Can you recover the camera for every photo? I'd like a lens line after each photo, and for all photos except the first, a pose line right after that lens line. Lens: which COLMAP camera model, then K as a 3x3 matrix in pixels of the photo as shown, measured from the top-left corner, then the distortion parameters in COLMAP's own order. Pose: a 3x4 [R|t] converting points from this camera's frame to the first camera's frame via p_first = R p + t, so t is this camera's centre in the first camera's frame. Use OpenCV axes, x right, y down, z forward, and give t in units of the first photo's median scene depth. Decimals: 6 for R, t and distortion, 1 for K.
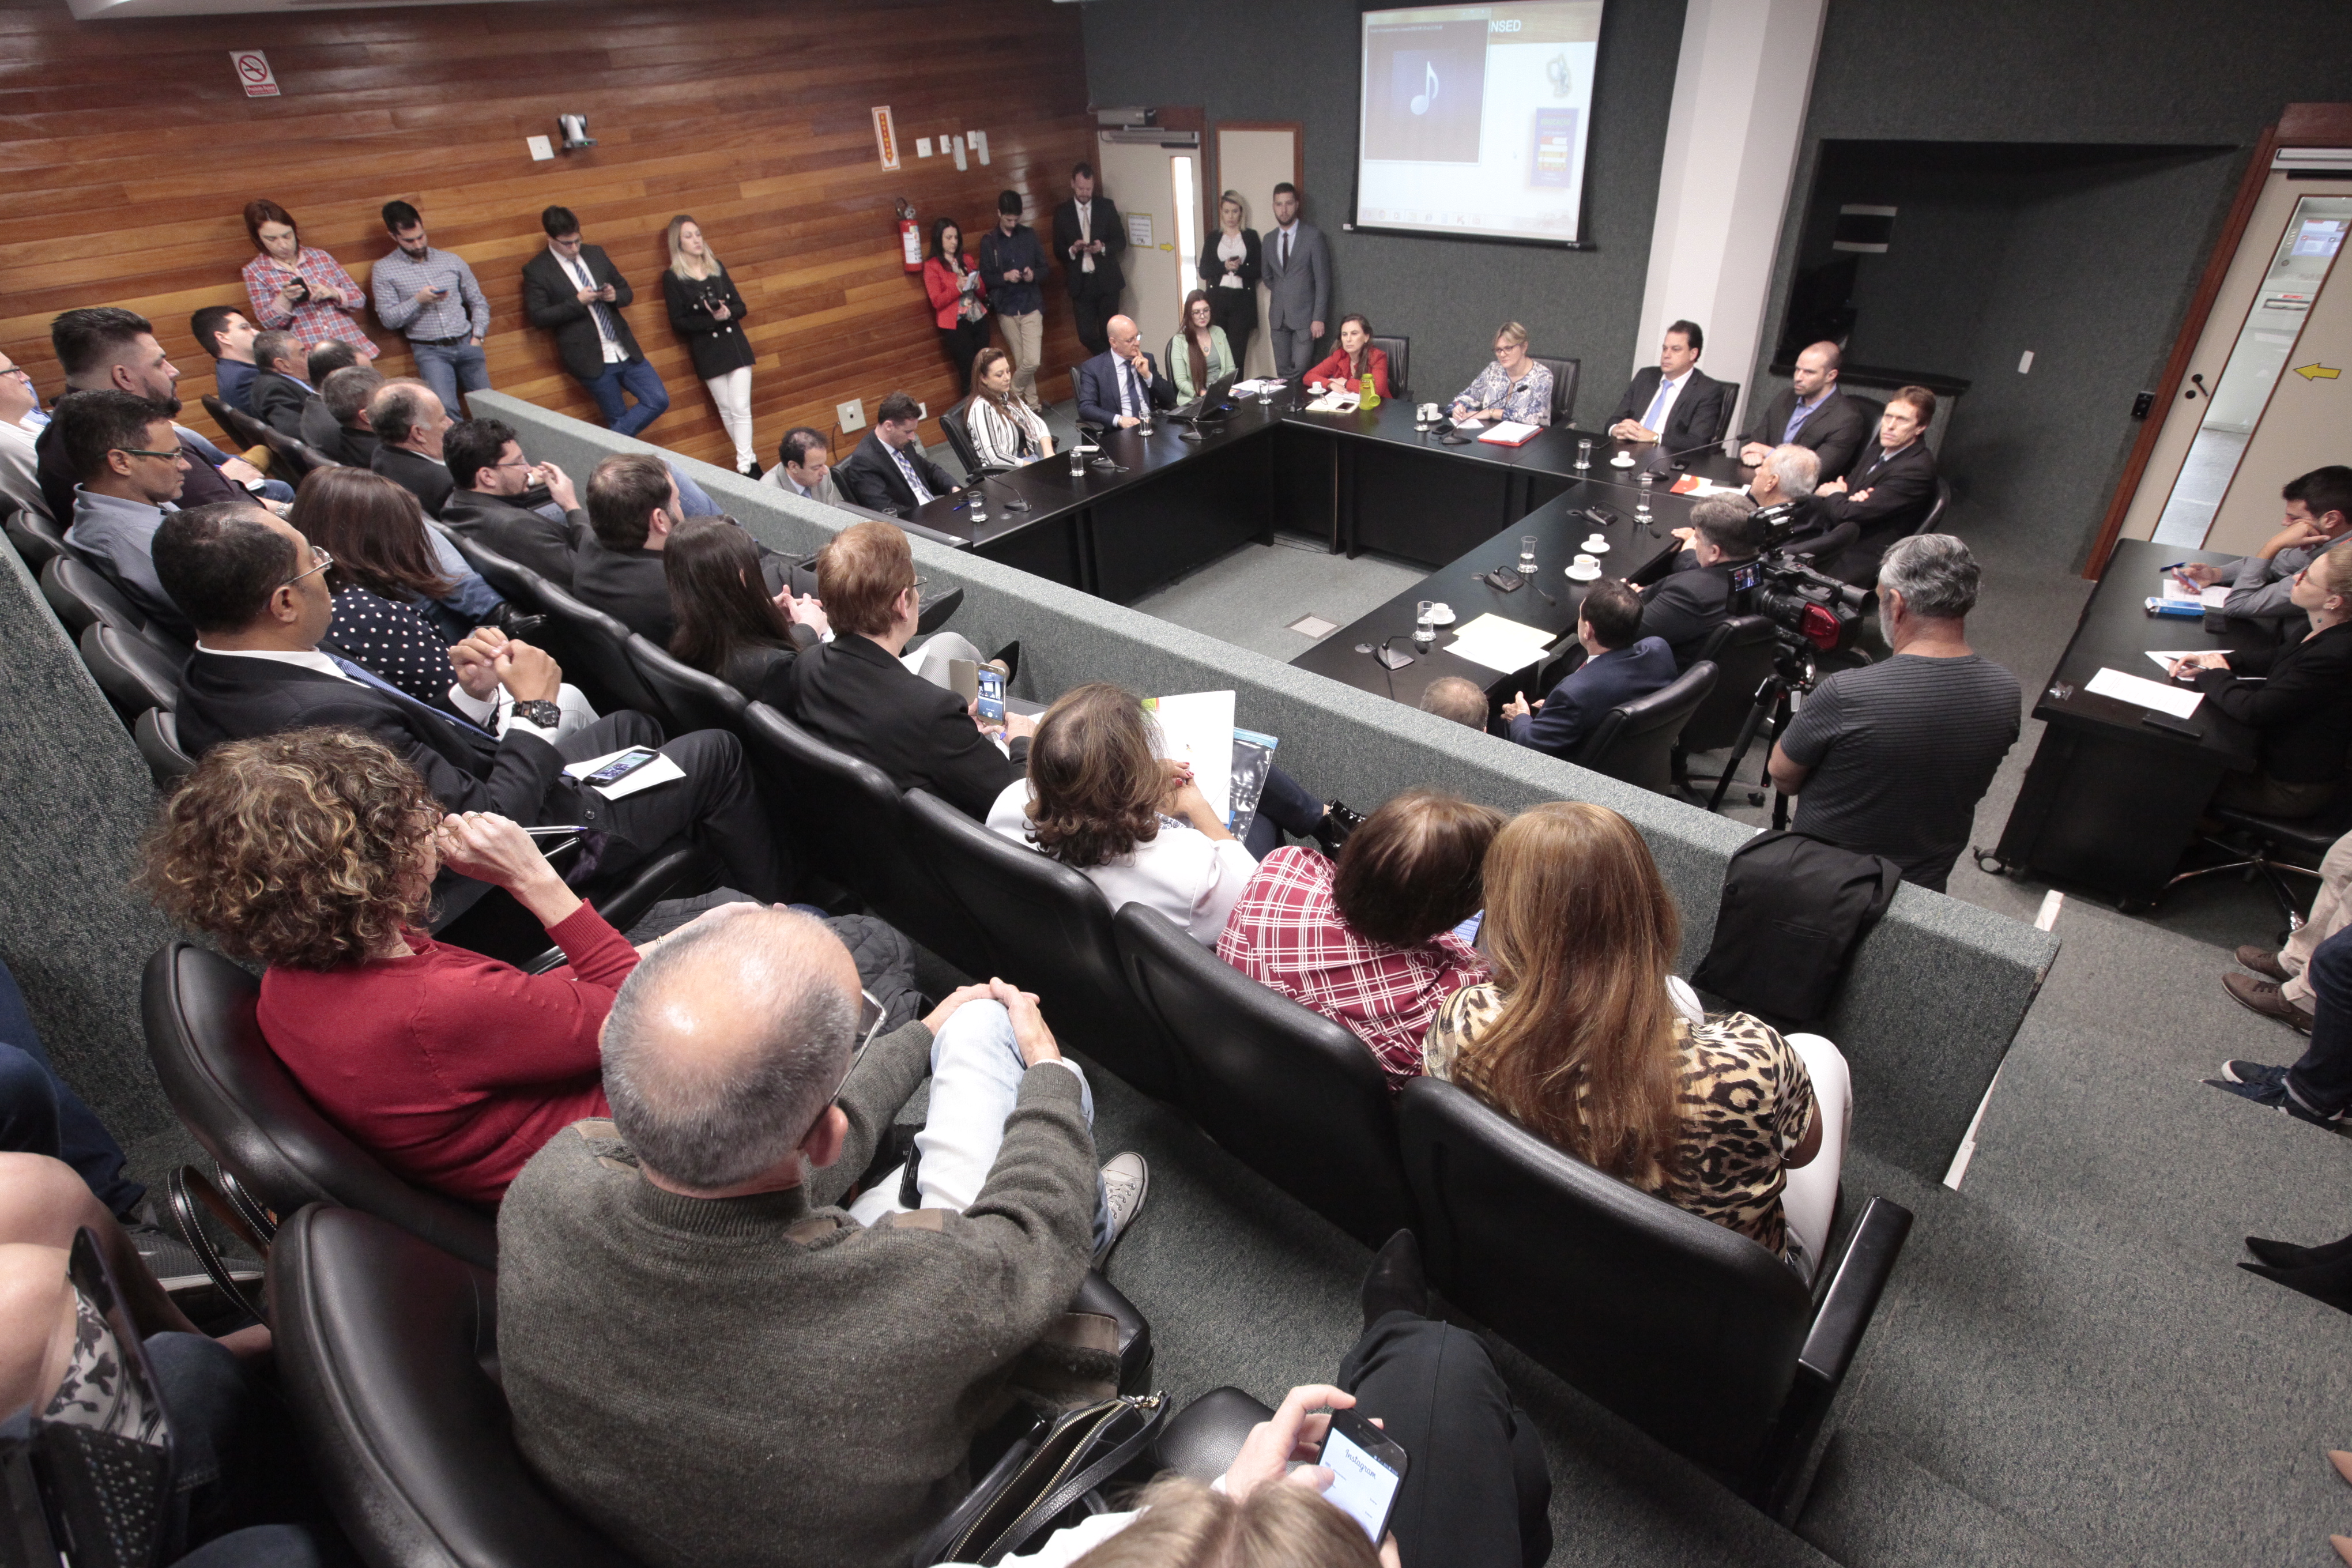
lens RADIAL K [[1157.2, 0, 1176.0], [0, 1157.2, 784.0], [0, 0, 1]] dist [-0.012788, -0.013575]
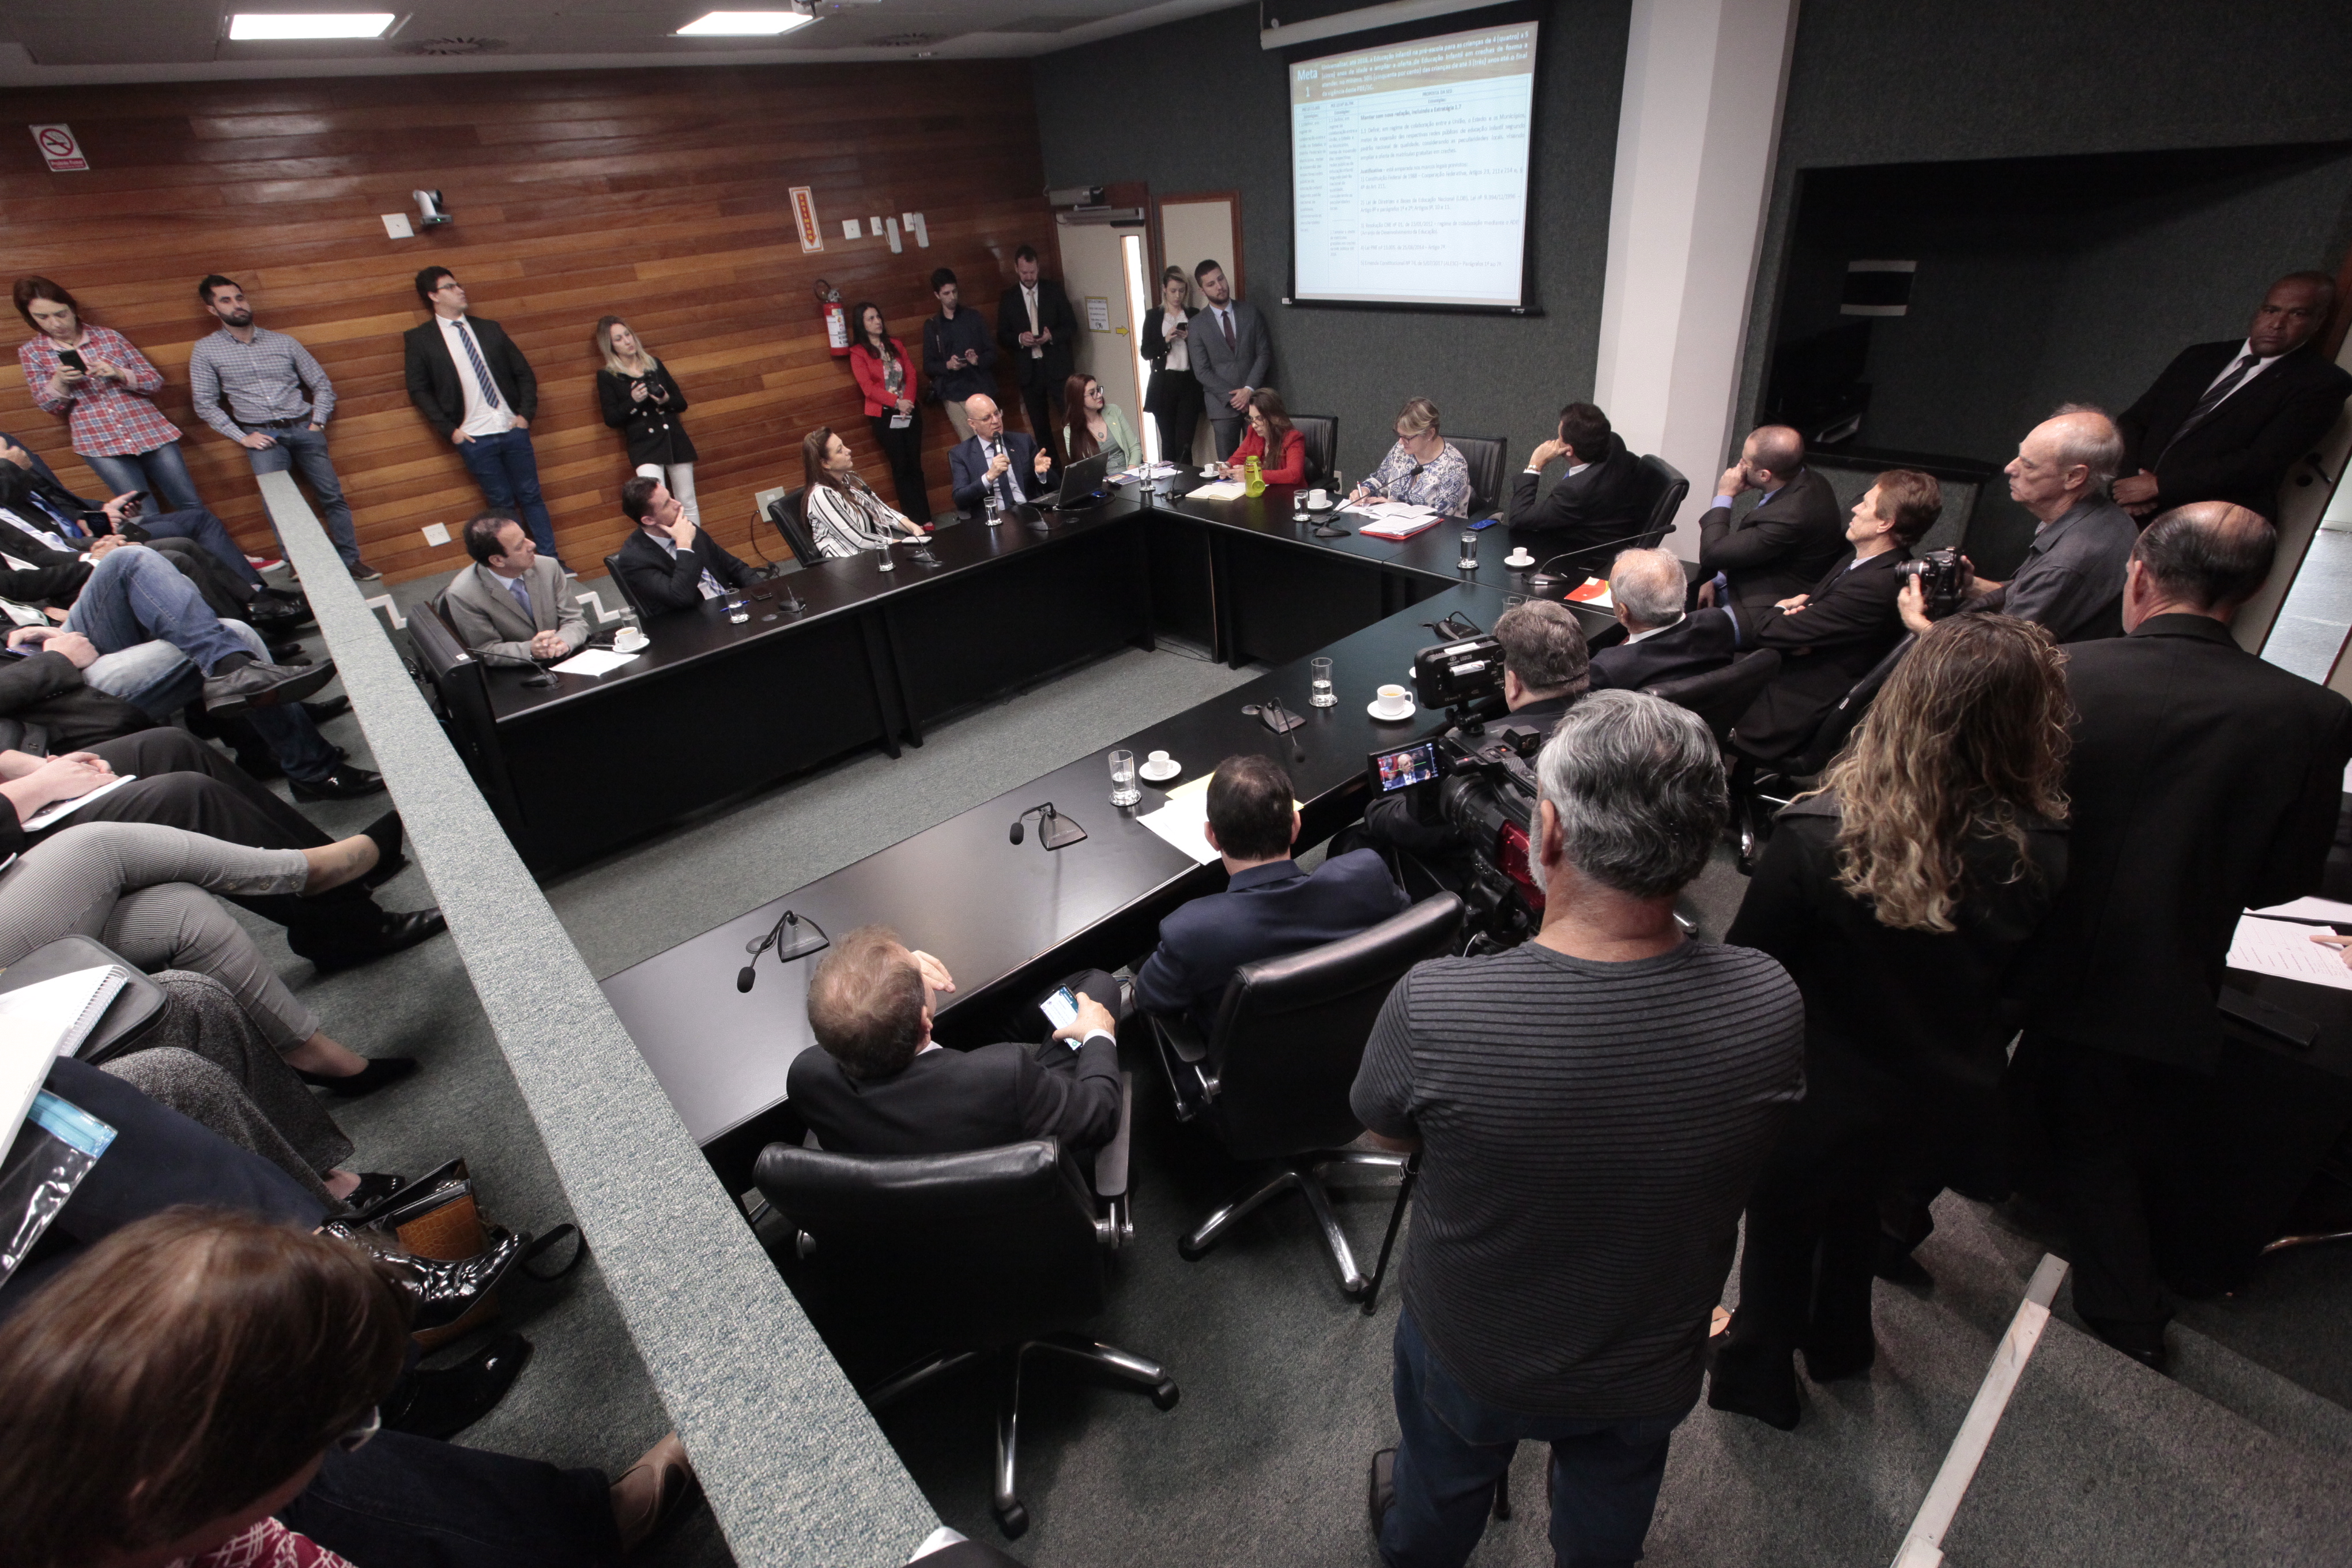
lens RADIAL K [[1080.5, 0, 1173.1], [0, 1080.5, 794.2], [0, 0, 1]] dist [-0.032350, -0.000498]
pose [[0.993478, 0.034824, -0.108572, 0.194958], [-0.040485, 0.997909, -0.050386, -0.059737], [0.106590, 0.054453, 0.992811, 0.206707]]
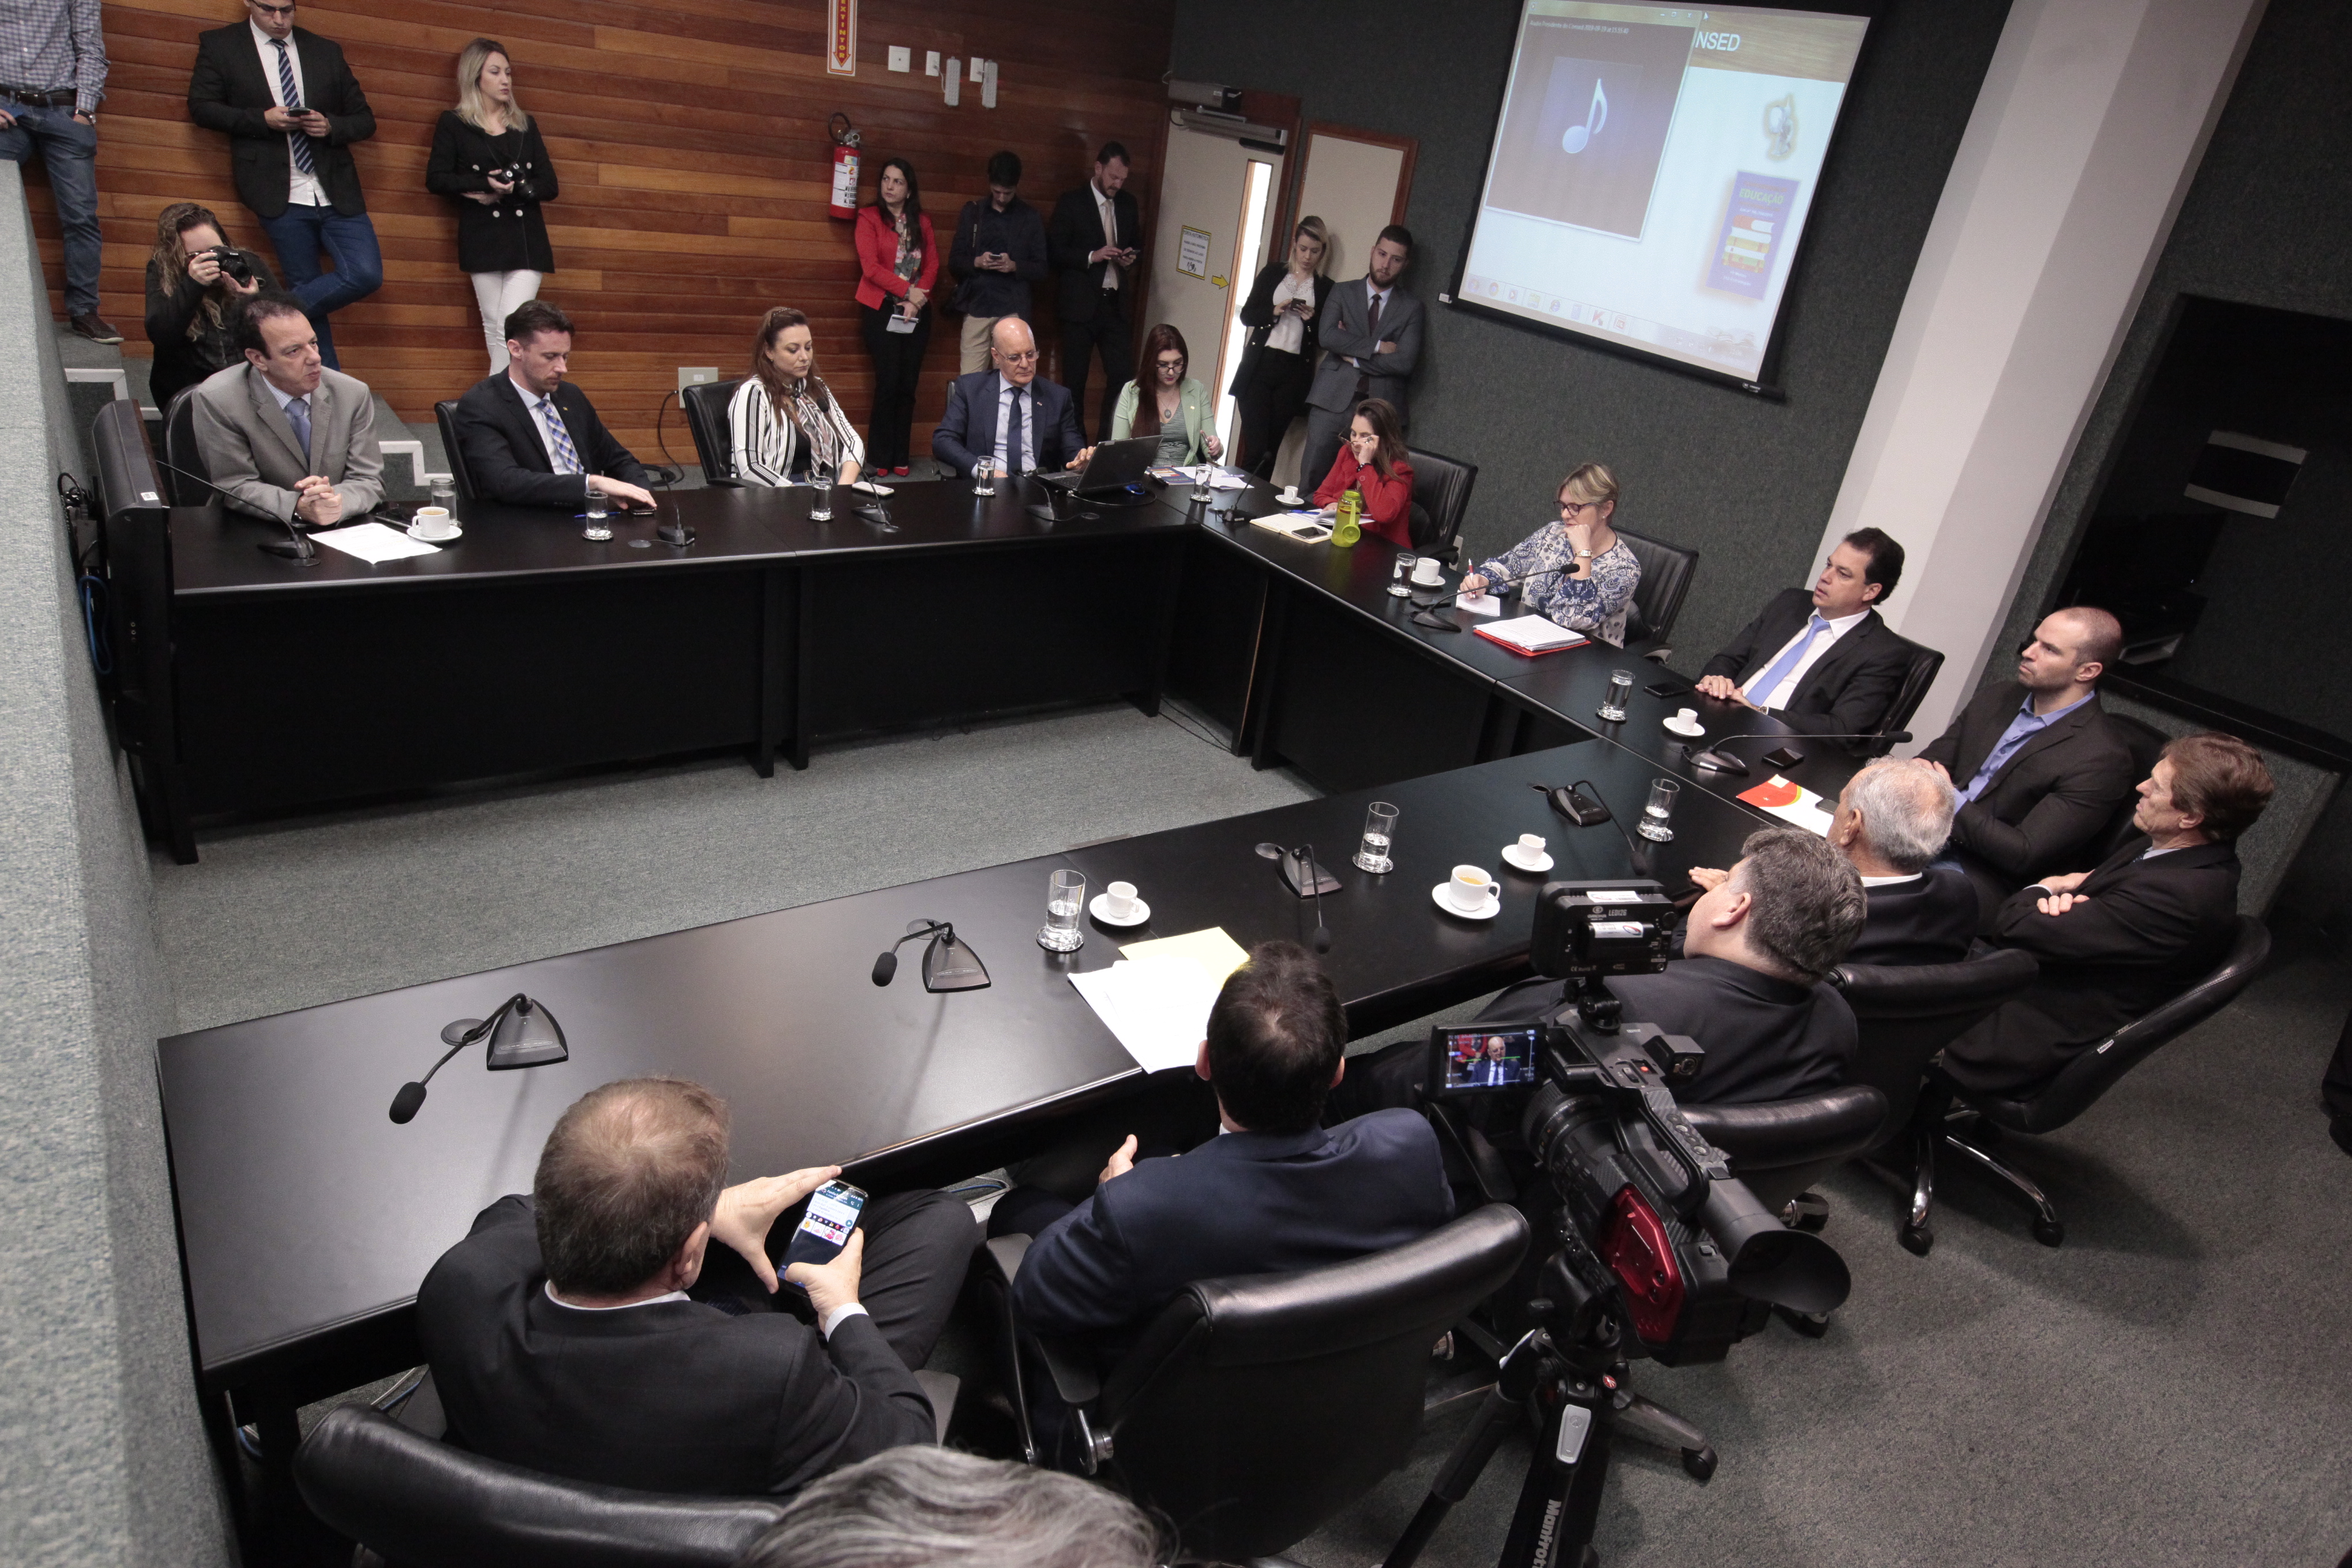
lens RADIAL K [[1449.9, 0, 1175.1], [0, 1449.9, 777.8], [0, 0, 1]] dist [0.001103, 0.001377]
pose [[0.957996, 0.267490, -0.103403, 0.188559], [-0.279542, 0.951501, -0.128463, -0.078253], [0.064025, 0.151973, 0.986309, 0.237983]]
